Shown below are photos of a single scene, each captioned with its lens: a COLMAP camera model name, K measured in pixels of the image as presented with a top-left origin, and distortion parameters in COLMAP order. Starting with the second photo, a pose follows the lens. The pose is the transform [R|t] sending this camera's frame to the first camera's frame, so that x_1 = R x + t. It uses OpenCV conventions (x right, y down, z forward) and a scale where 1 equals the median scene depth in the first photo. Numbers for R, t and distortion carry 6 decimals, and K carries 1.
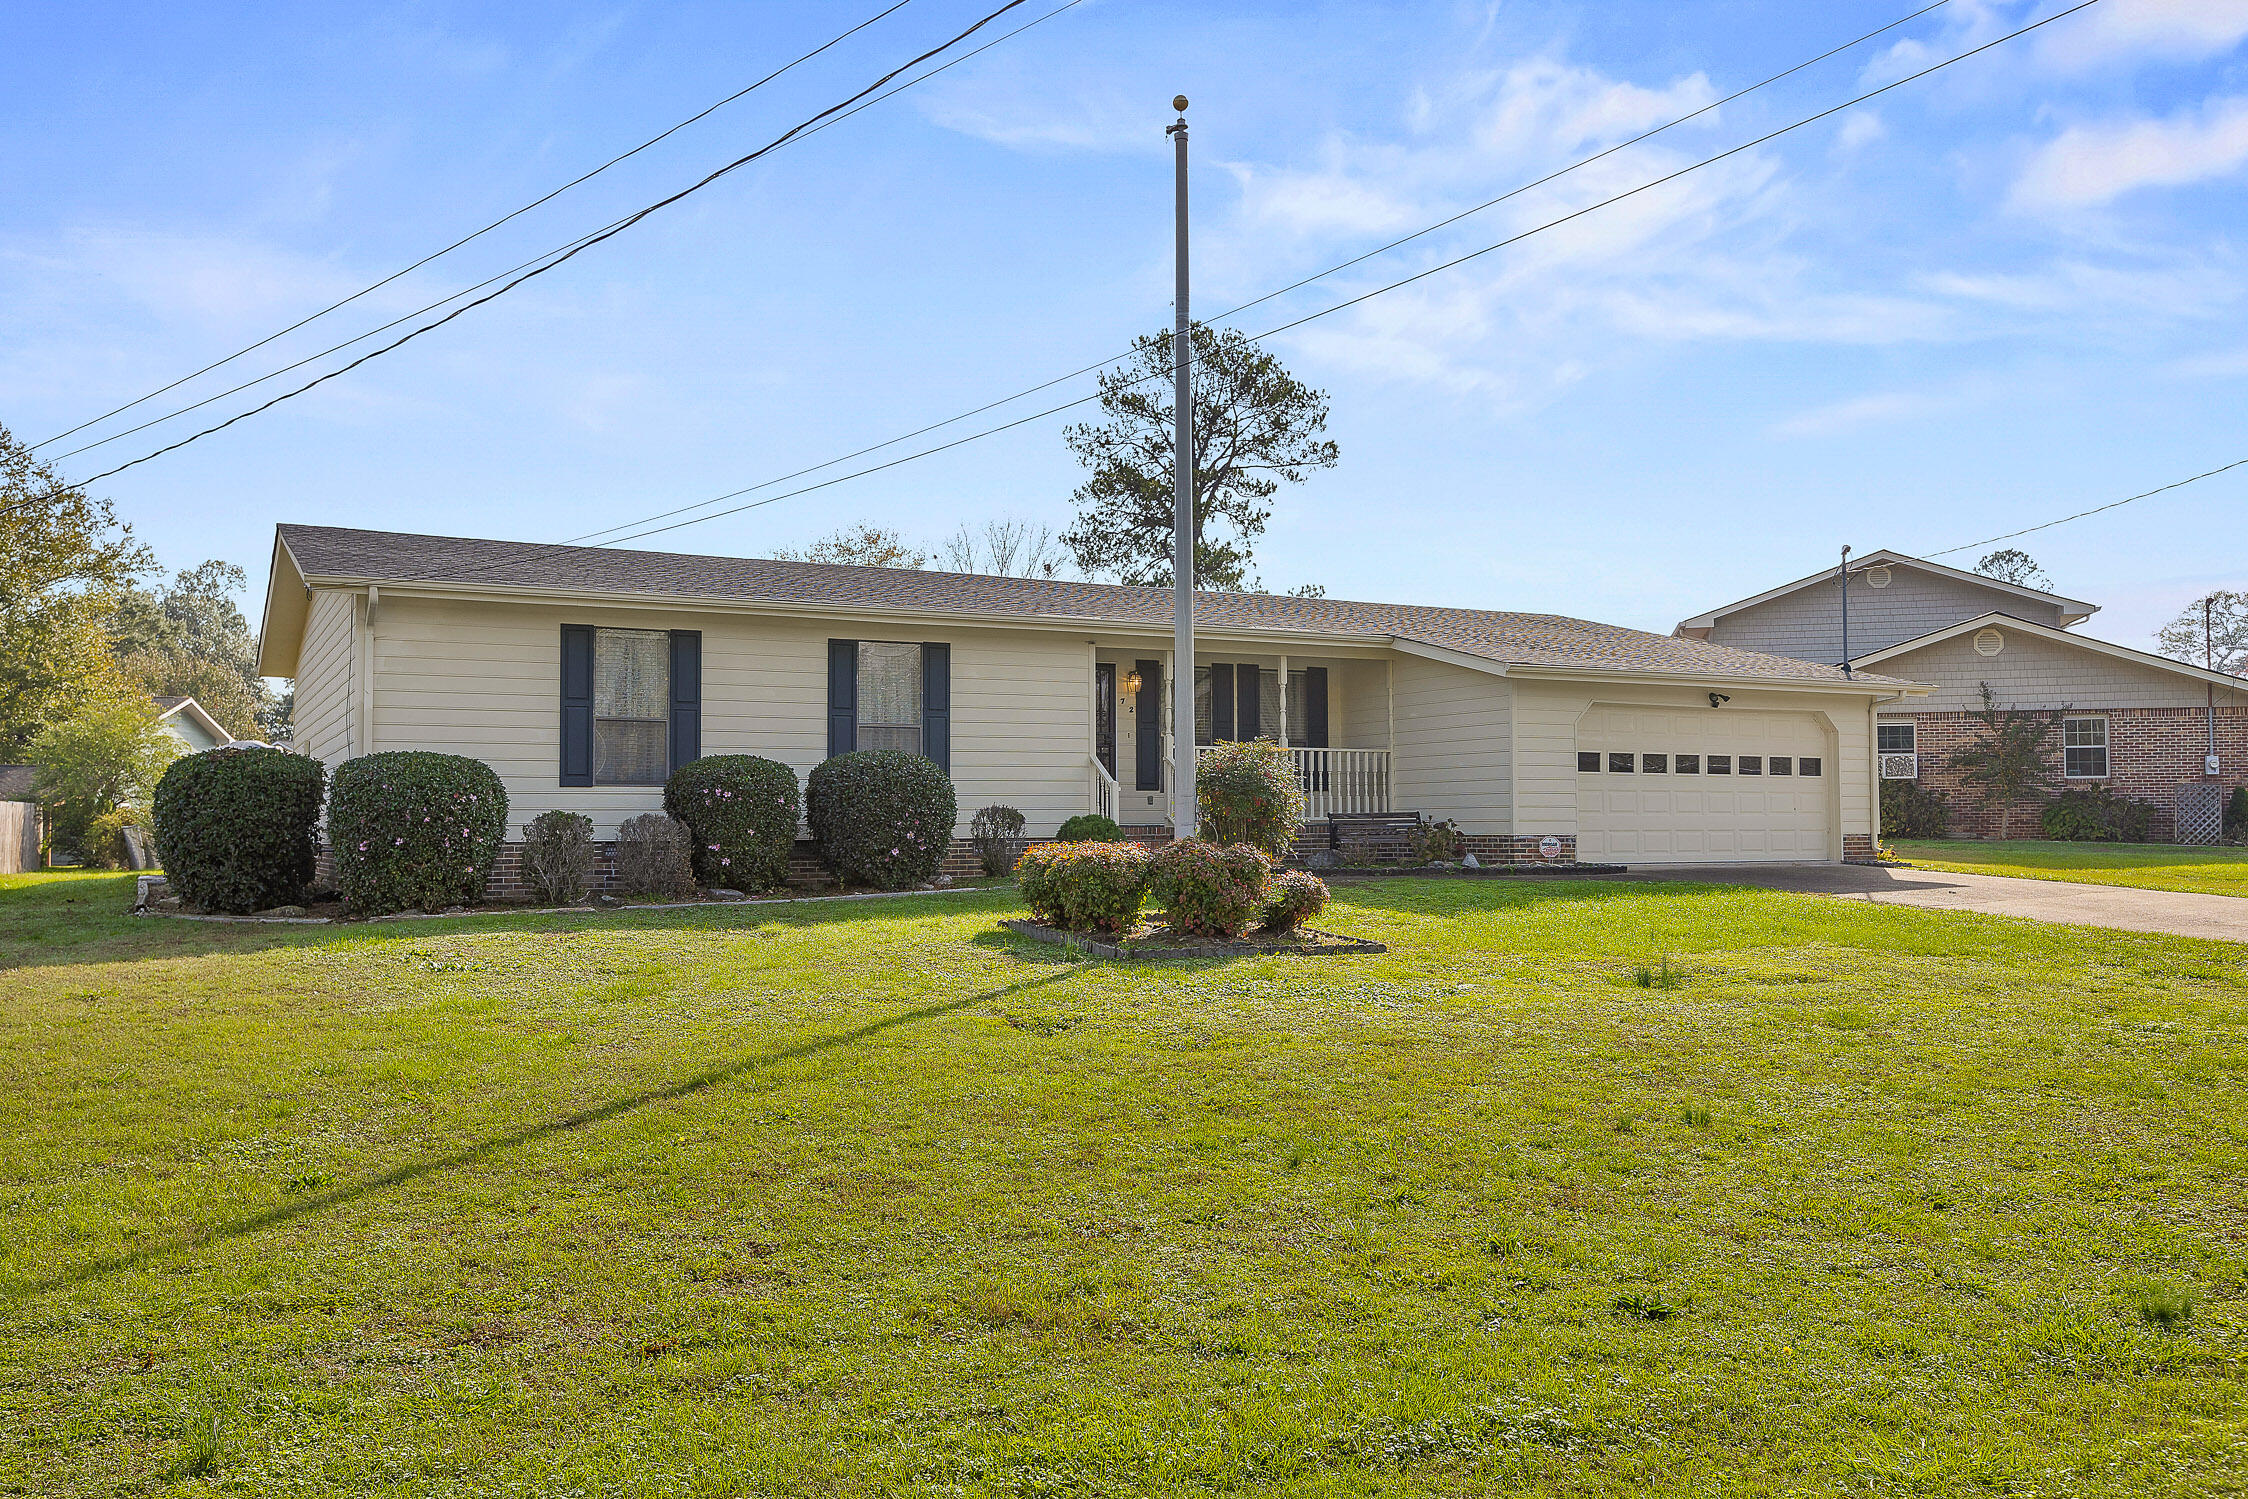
lens RADIAL K [[1790.5, 0, 1121.7], [0, 1790.5, 681.5], [0, 0, 1]] dist [0.002210, 0.001933]
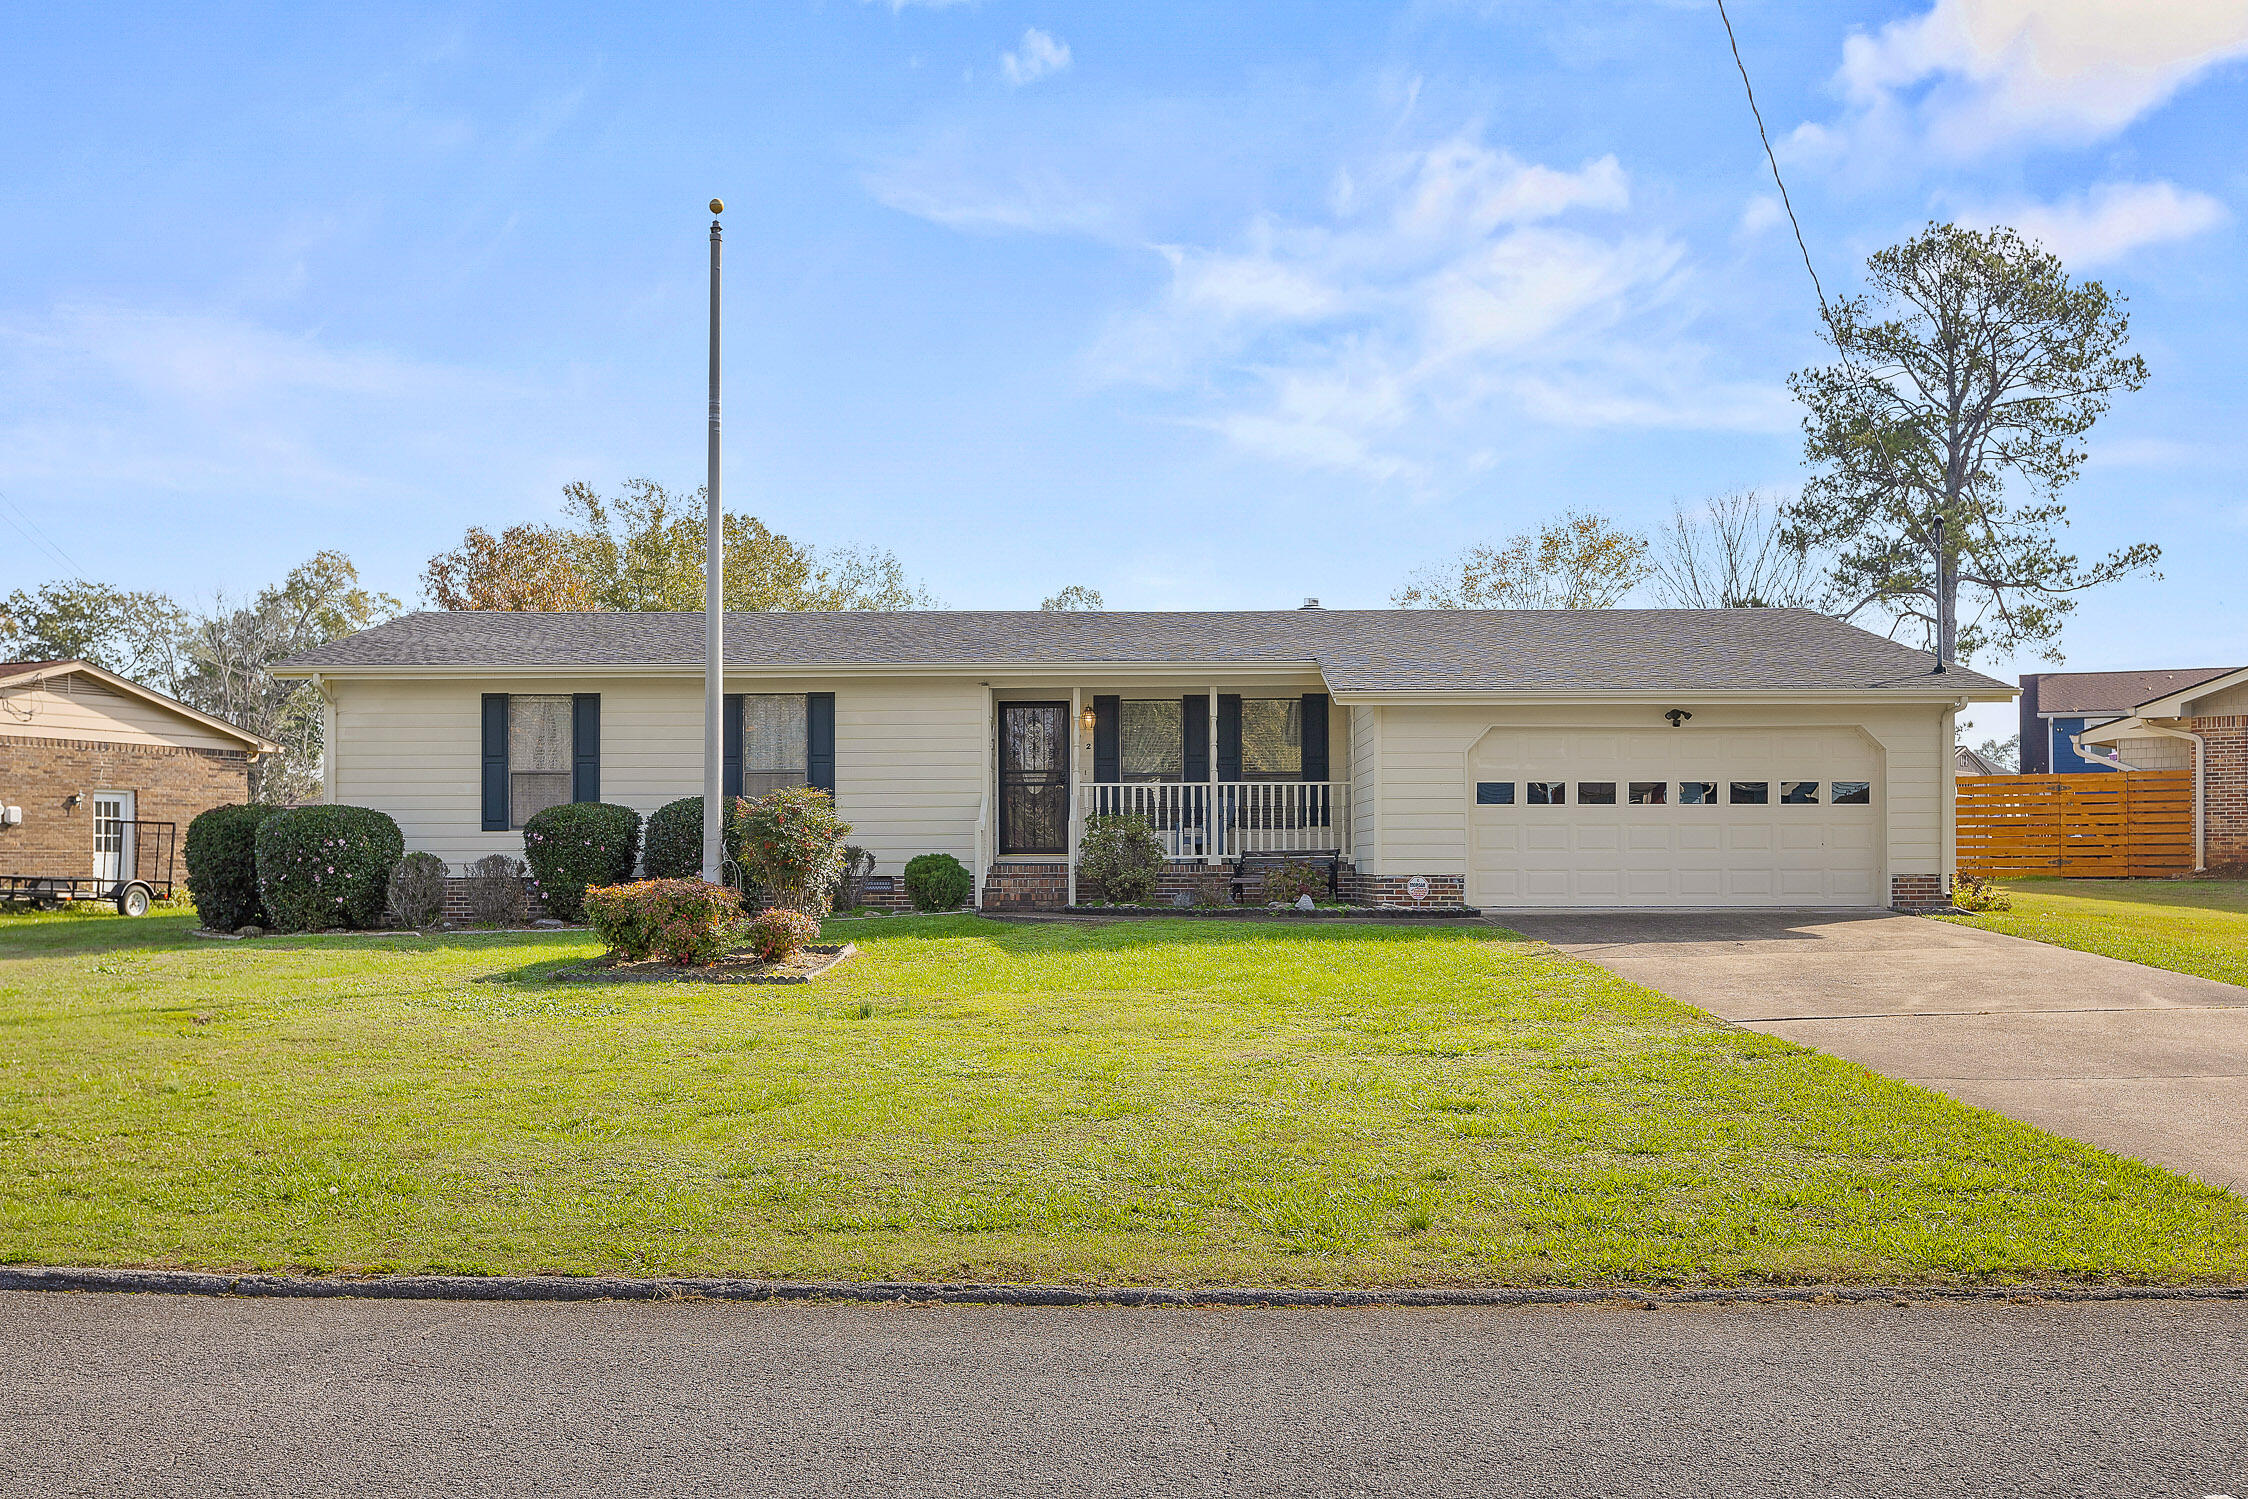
lens RADIAL K [[2129.0, 0, 1124.0], [0, 2129.0, 749.5], [0, 0, 1]] dist [-0.008762, 0.002183]
pose [[0.873428, -0.024881, -0.486317, 0.626573], [0.039307, 0.999037, 0.019482, -0.005014], [0.485364, -0.036132, 0.873565, -0.019347]]
